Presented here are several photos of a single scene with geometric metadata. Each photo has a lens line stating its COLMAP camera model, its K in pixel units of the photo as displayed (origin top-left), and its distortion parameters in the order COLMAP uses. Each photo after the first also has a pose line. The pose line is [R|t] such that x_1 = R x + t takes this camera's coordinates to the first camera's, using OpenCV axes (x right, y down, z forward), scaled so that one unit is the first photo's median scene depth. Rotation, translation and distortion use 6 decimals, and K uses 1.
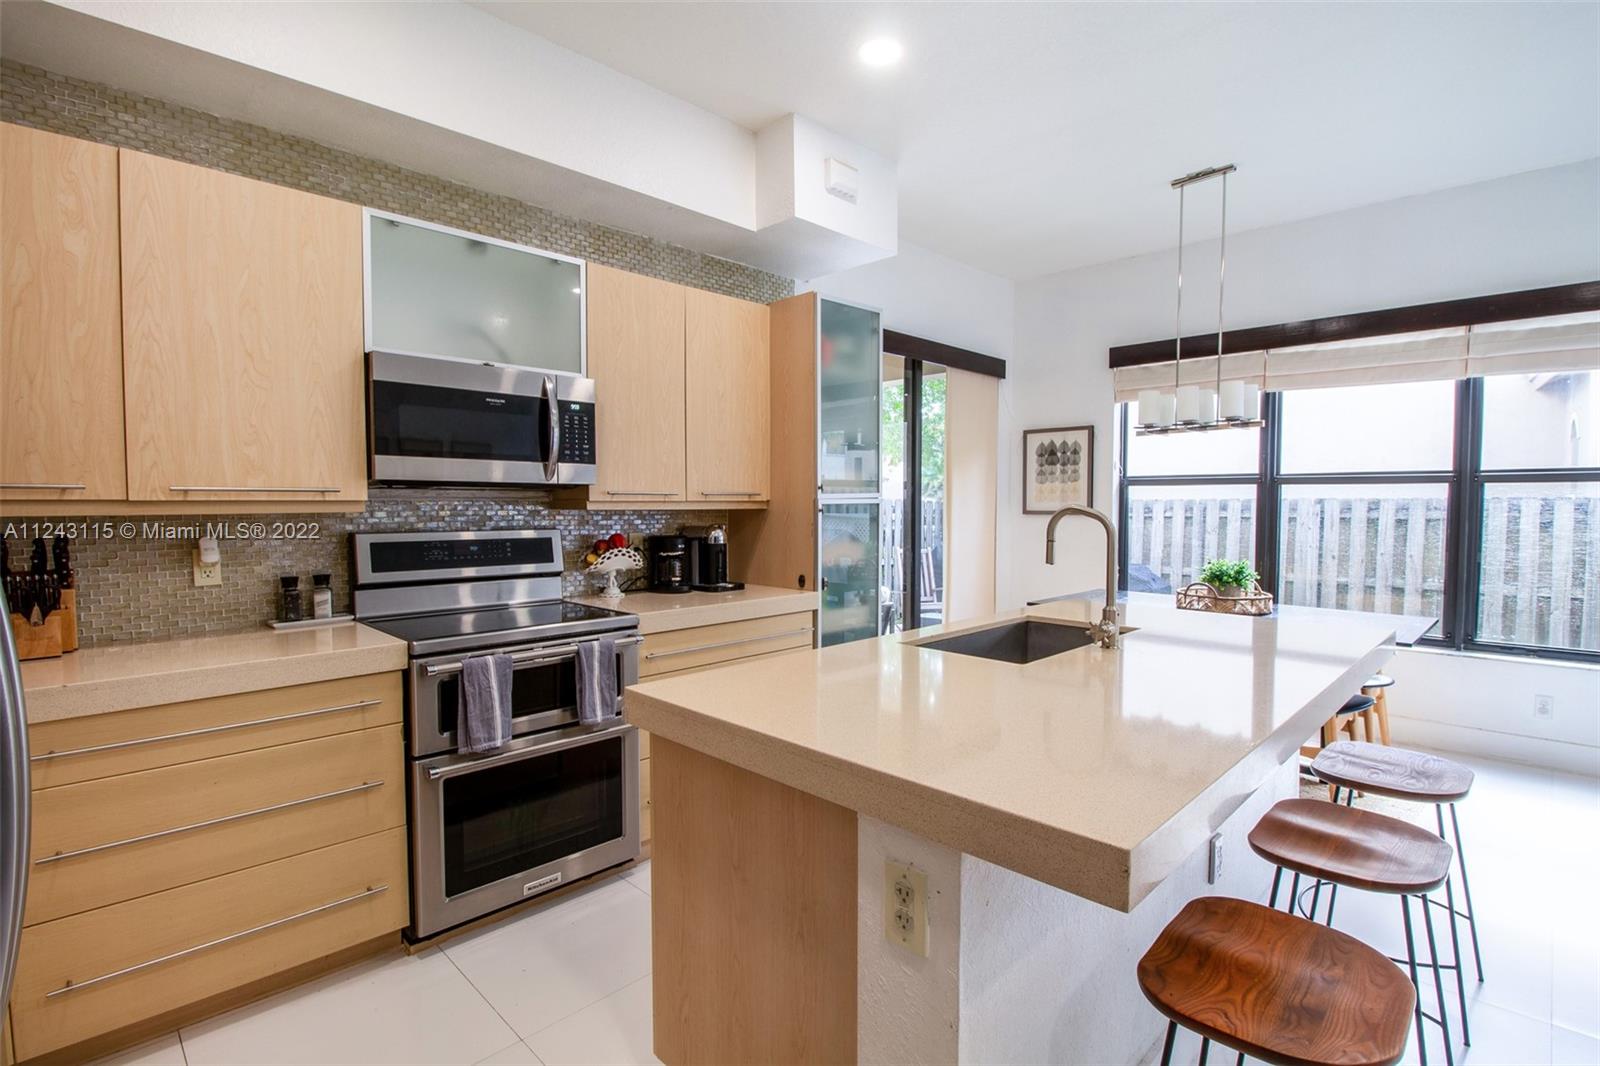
lens RADIAL K [[760.2, 0, 803.0], [0, 760.2, 533.5], [0, 0, 1]] dist [-0.016859, -0.002842]
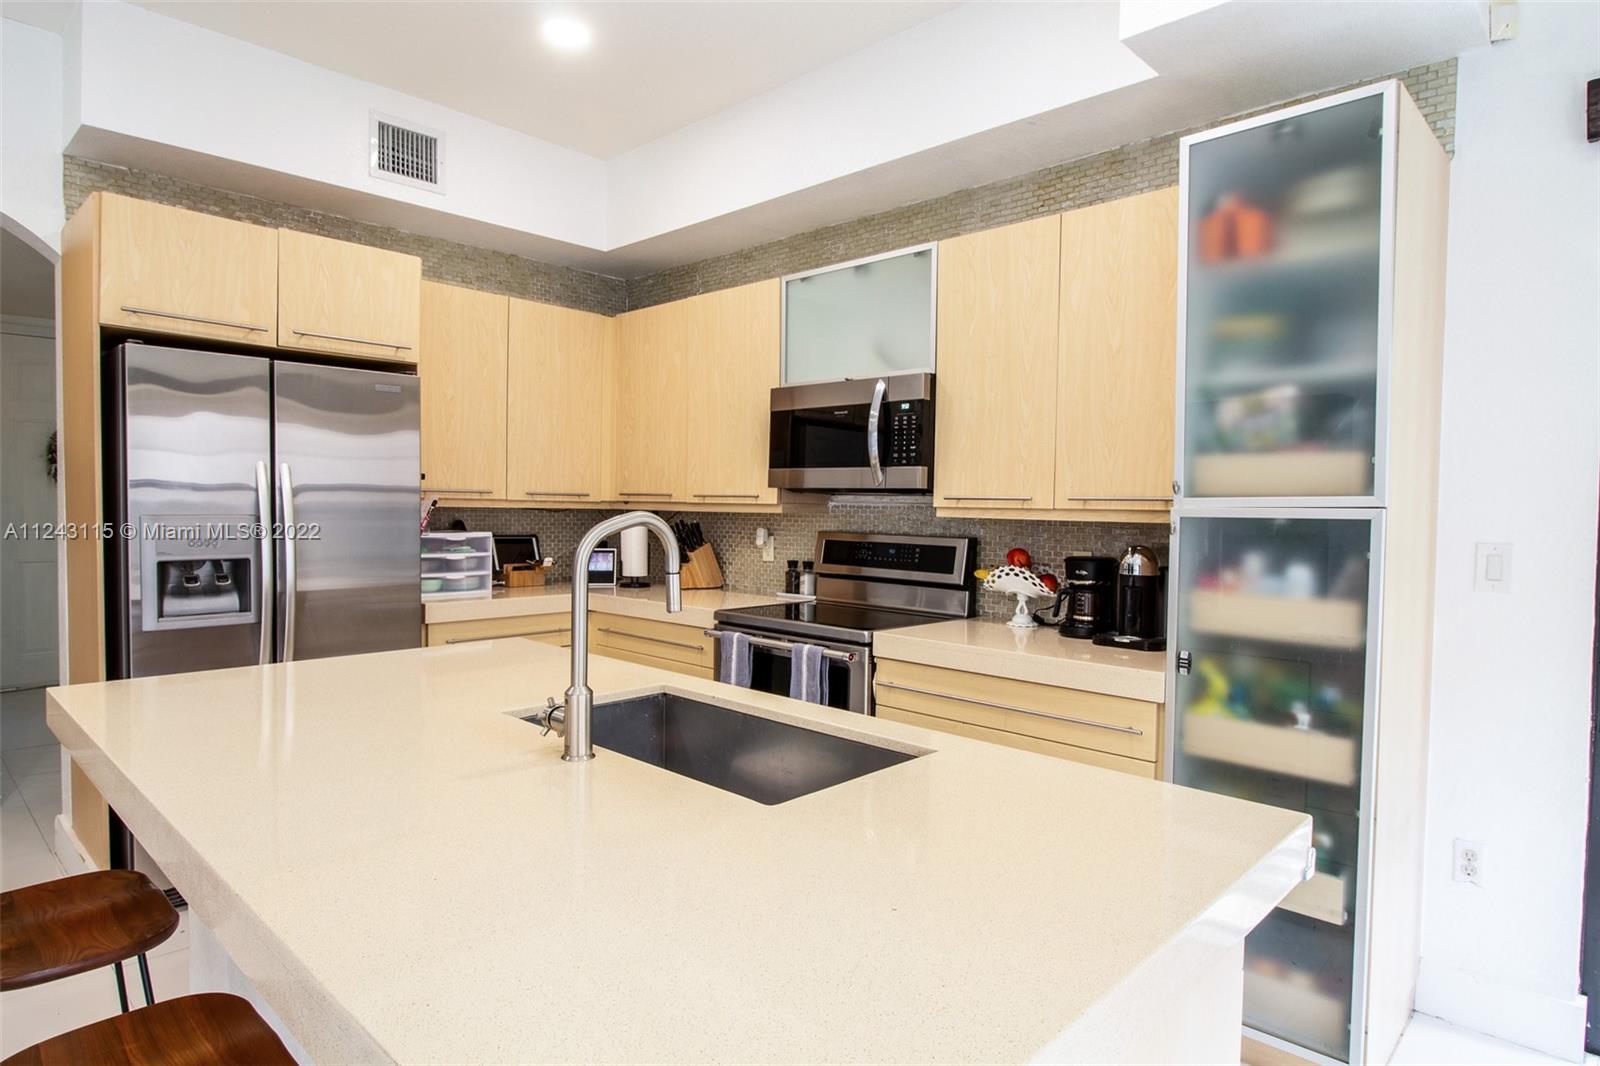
lens RADIAL K [[892.7, 0, 802.6], [0, 892.7, 534.2], [0, 0, 1]] dist [0.003246, -0.000340]
pose [[0.018898, 0.032868, -0.999281, 0.797408], [-0.059210, 0.997742, 0.031697, -0.035812], [0.998067, 0.058569, 0.020802, 0.849351]]
